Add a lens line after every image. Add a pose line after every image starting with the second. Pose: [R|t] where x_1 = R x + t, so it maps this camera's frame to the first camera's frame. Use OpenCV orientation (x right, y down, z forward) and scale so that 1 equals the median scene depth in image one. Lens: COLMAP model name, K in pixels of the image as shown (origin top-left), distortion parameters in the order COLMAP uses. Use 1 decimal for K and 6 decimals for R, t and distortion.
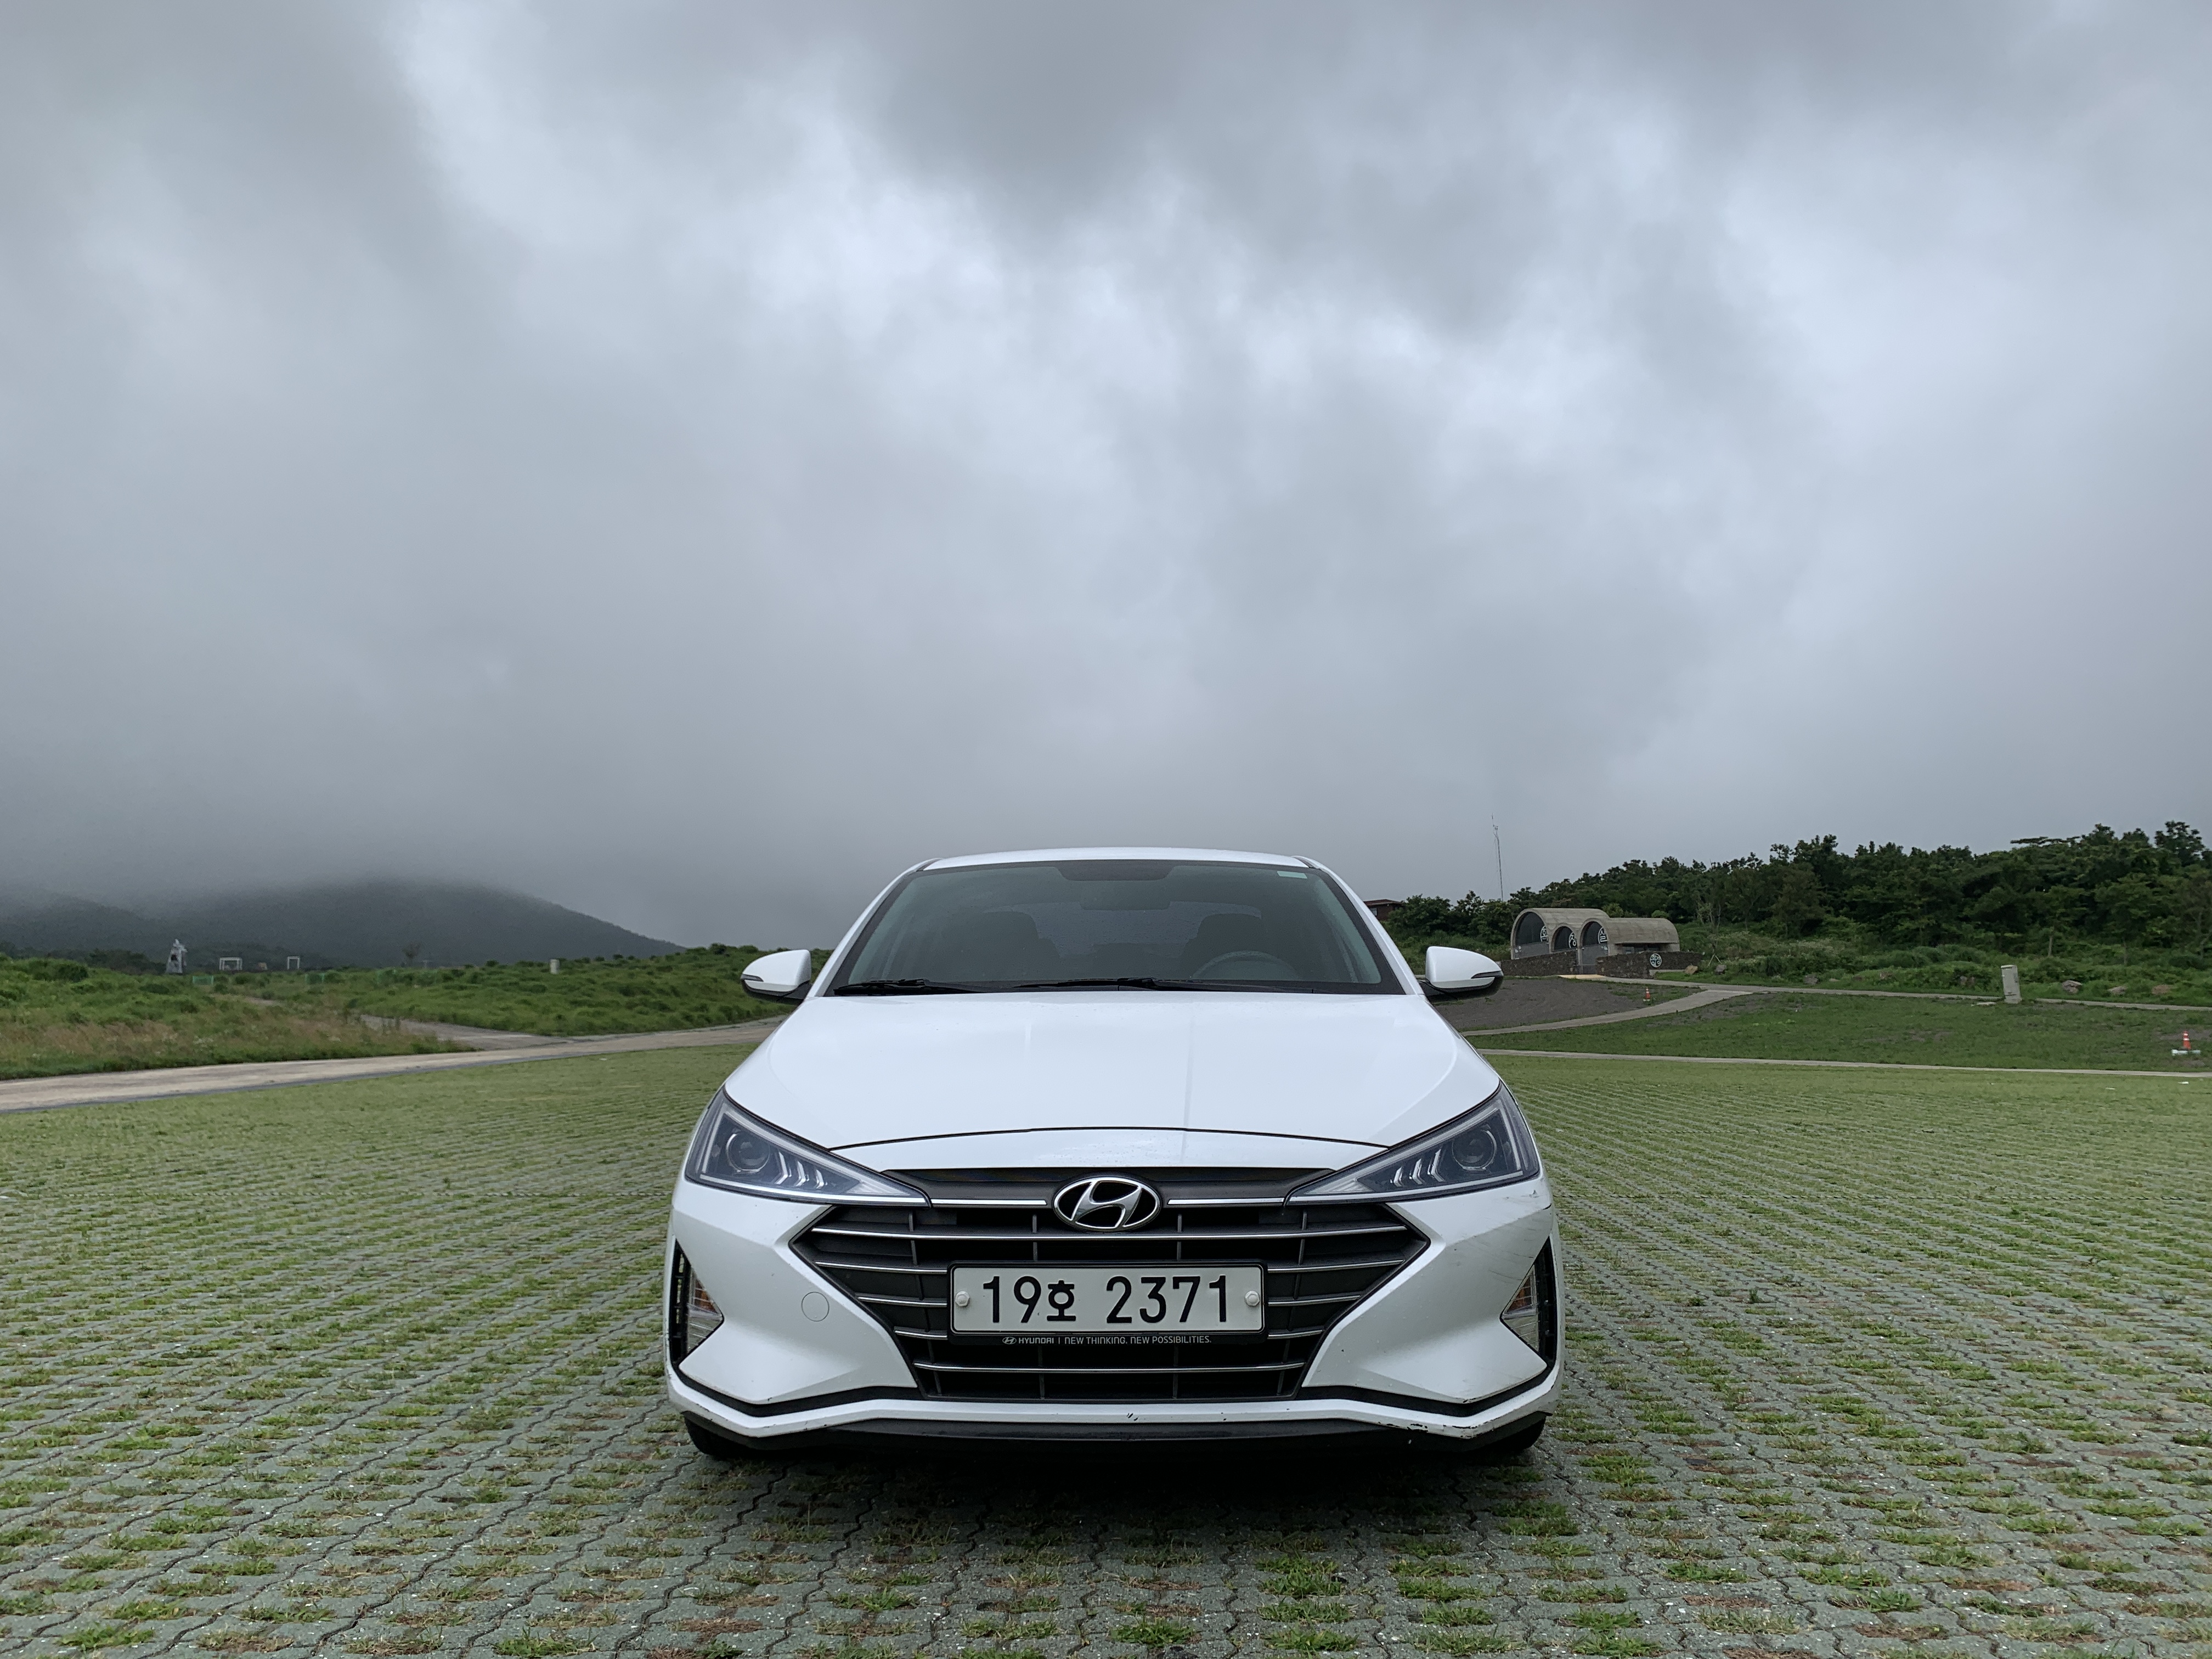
lens RADIAL K [[1664.6, 0, 1105.8], [0, 1664.6, 814.2], [0, 0, 1]] dist [0.033191, -0.018339]
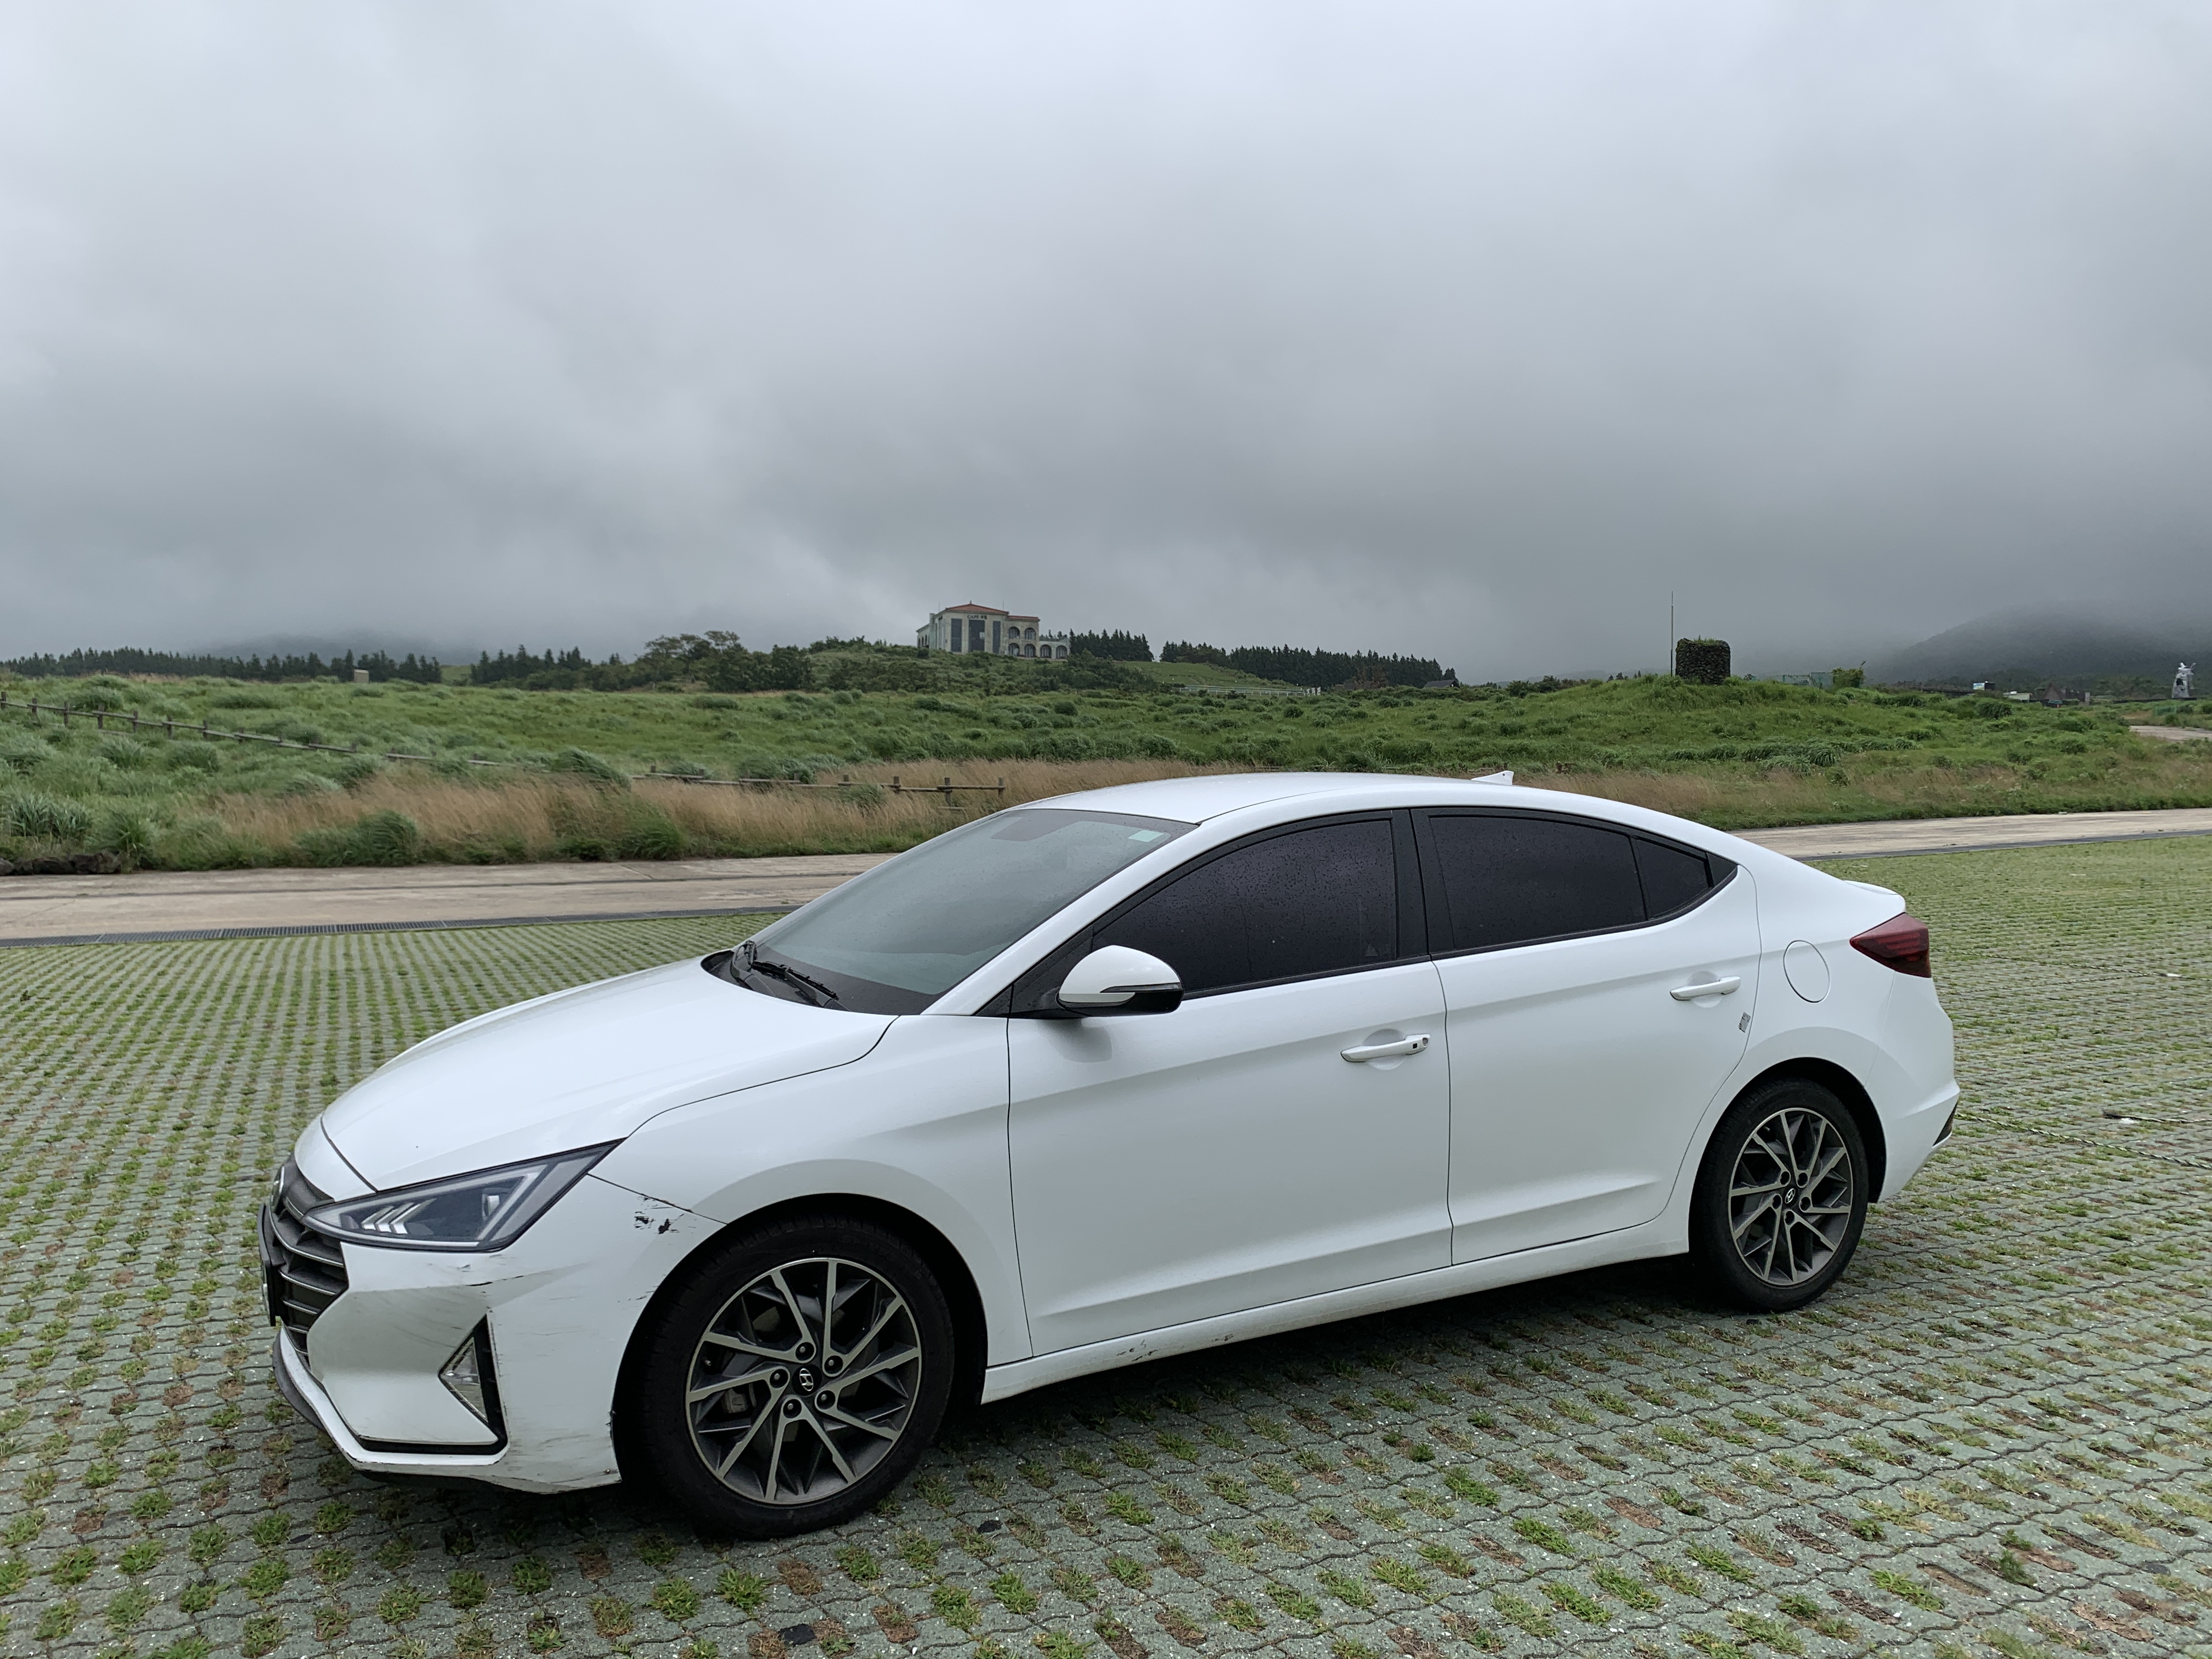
lens RADIAL K [[1664.6, 0, 1101.6], [0, 1664.6, 830.2], [0, 0, 1]] dist [0.033191, -0.018339]
pose [[0.466184, 0.035017, -0.883995, 1.406344], [0.117894, 0.987846, 0.101303, -0.090048], [0.876797, -0.151443, 0.456390, 1.000669]]
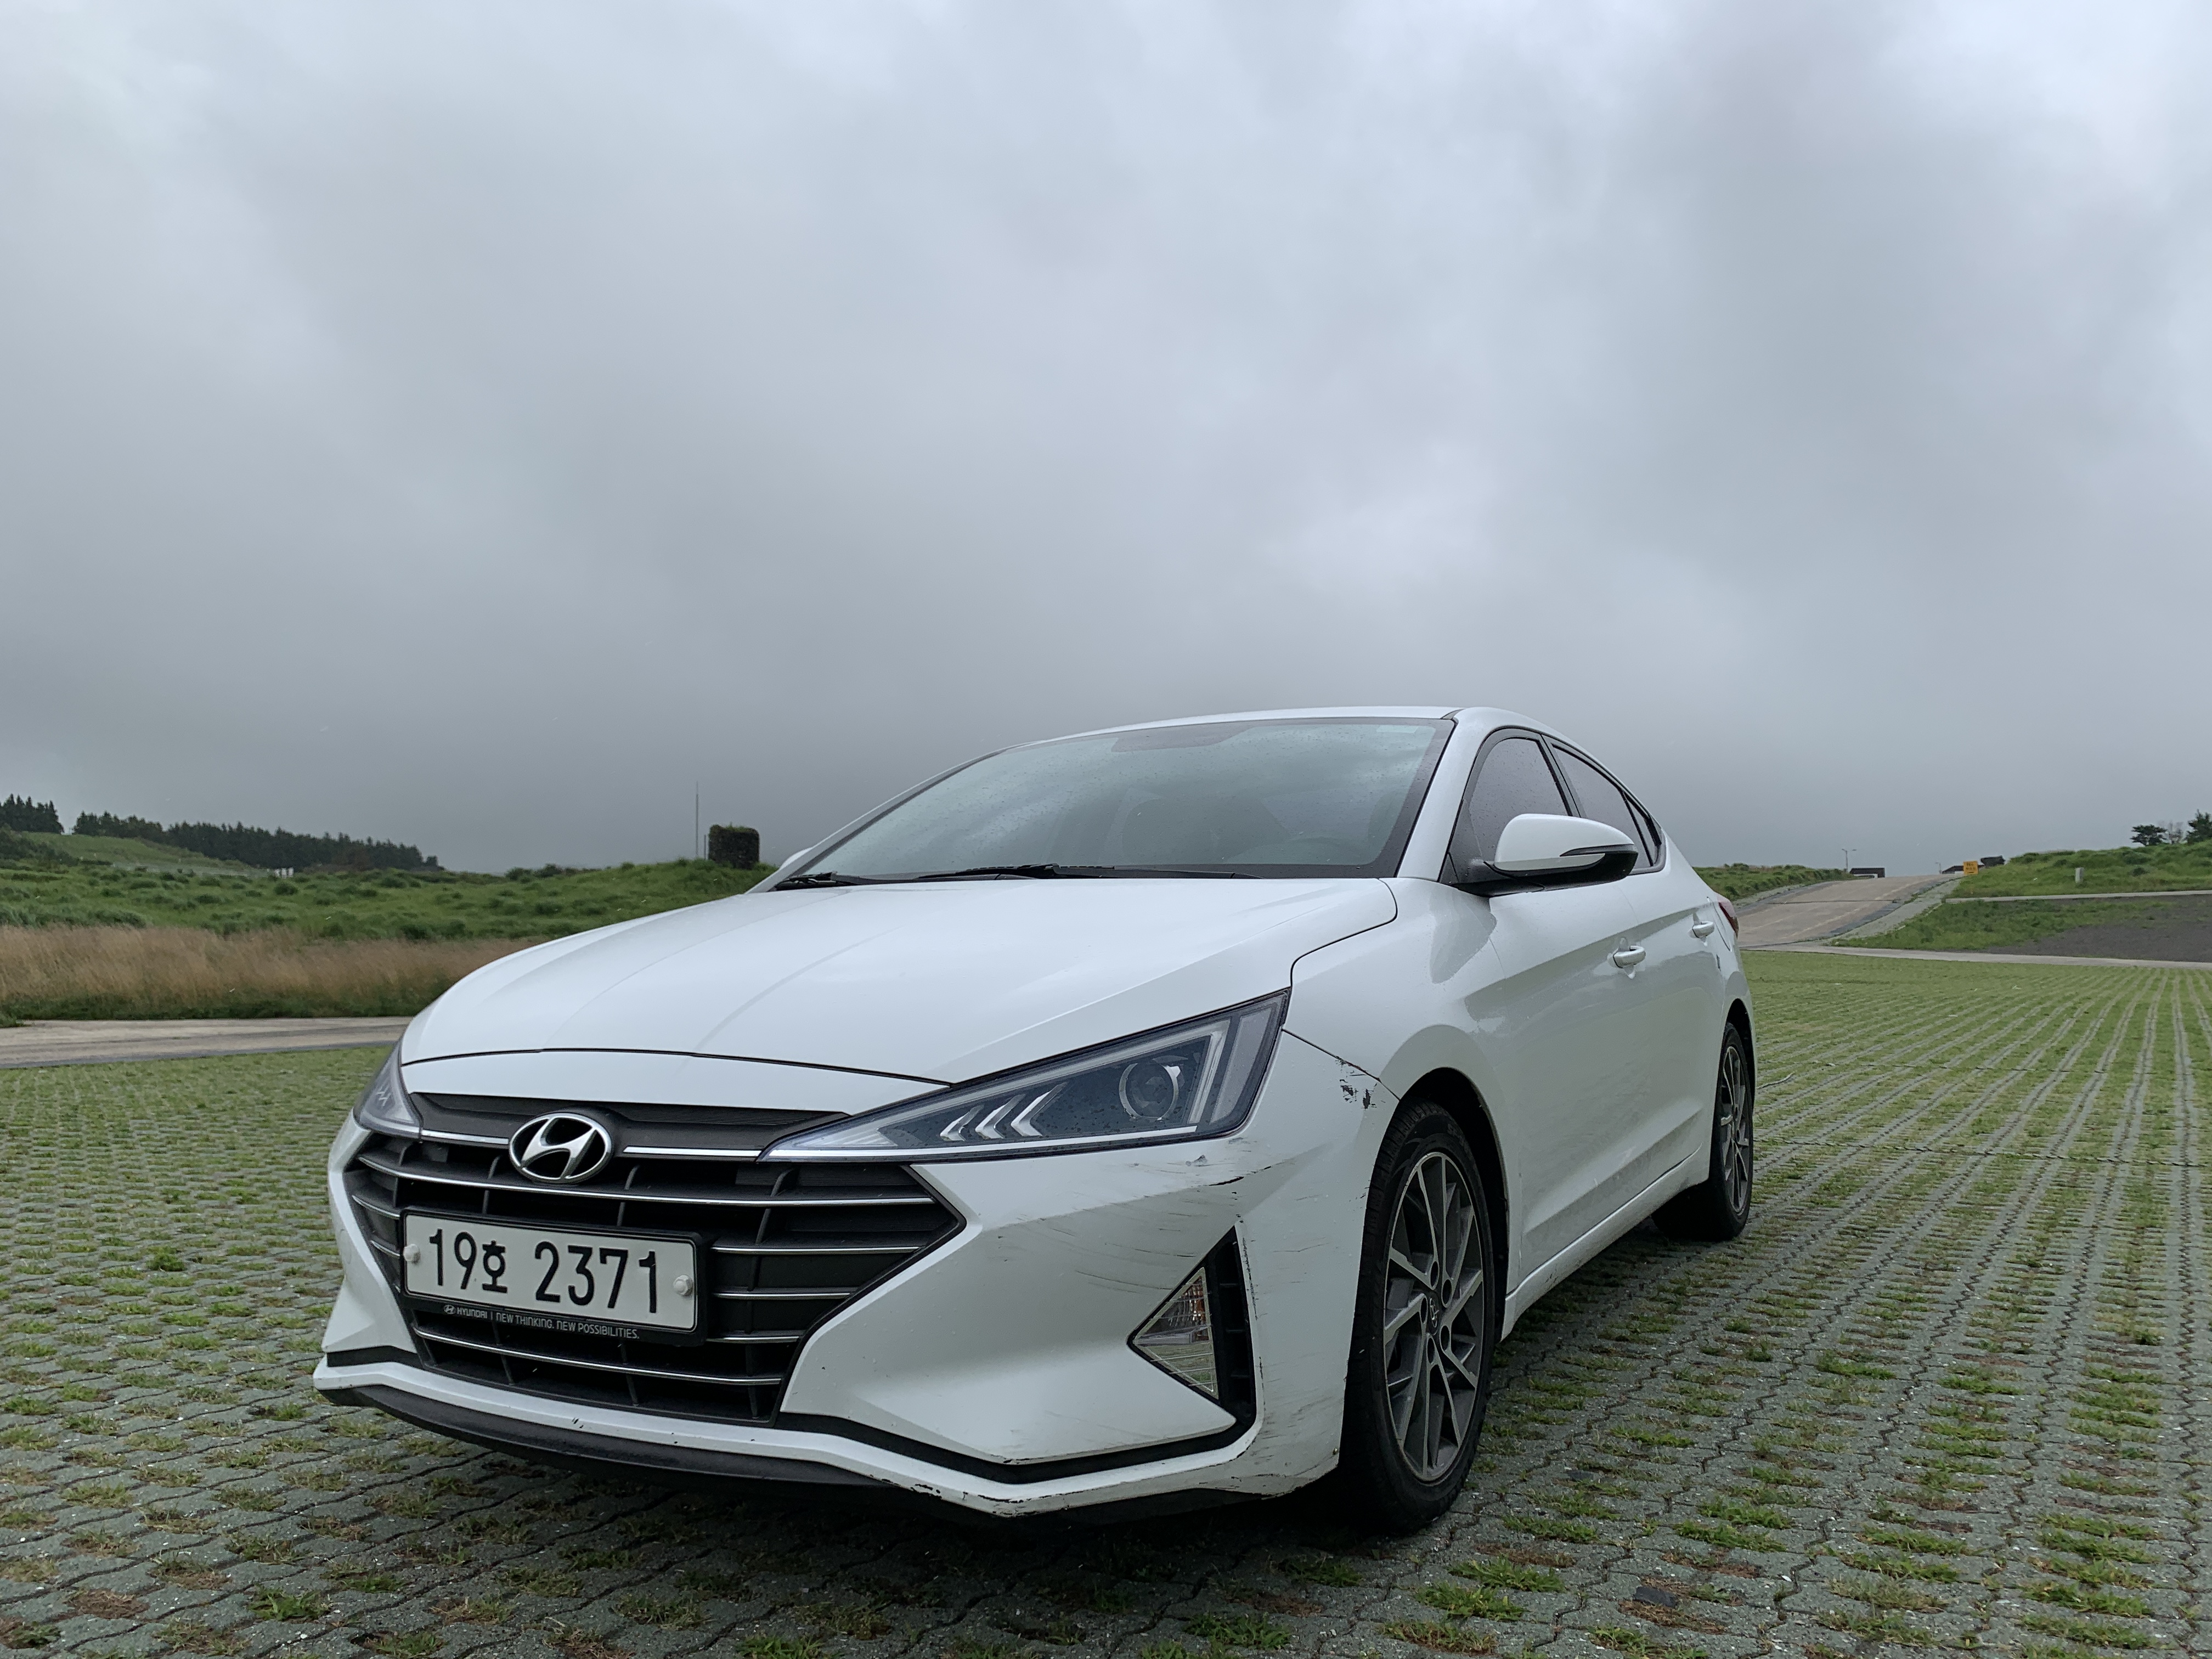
lens RADIAL K [[1664.6, 0, 1102.3], [0, 1664.6, 821.2], [0, 0, 1]] dist [0.033191, -0.018339]
pose [[0.882289, -0.039818, -0.469021, 0.585612], [0.063639, 0.997358, 0.035042, 0.072661], [0.466386, -0.060765, 0.882492, 0.443563]]
